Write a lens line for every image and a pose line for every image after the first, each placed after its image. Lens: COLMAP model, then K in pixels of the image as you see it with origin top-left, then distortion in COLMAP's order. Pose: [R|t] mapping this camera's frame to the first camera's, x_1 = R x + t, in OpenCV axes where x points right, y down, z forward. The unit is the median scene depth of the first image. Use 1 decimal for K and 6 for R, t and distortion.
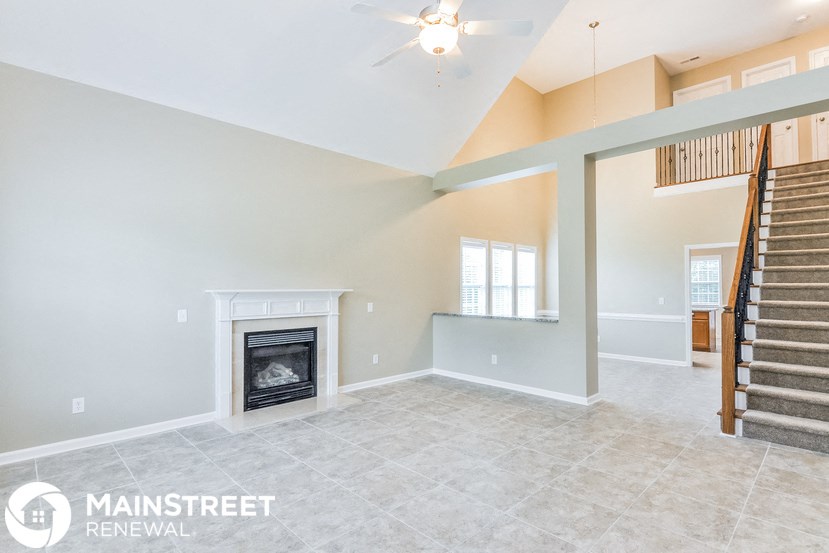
lens RADIAL K [[409.3, 0, 408.9], [0, 409.3, 283.5], [0, 0, 1]] dist [-0.012268, -0.000363]
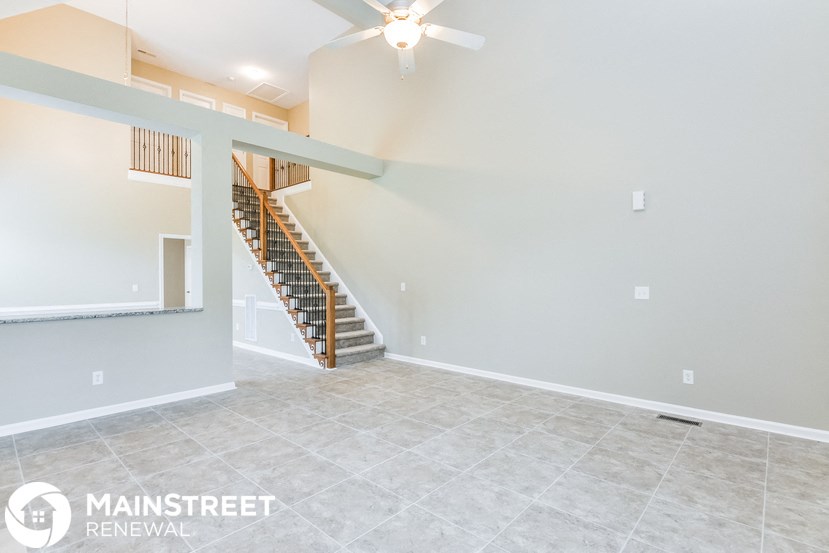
lens RADIAL K [[409.3, 0, 408.8], [0, 409.3, 271.1], [0, 0, 1]] dist [-0.012268, -0.000363]
pose [[-0.060410, 0.008278, 0.998139, -0.741106], [-0.003890, 0.999956, -0.008528, 0.017461], [-0.998166, -0.004398, -0.060375, 0.782112]]
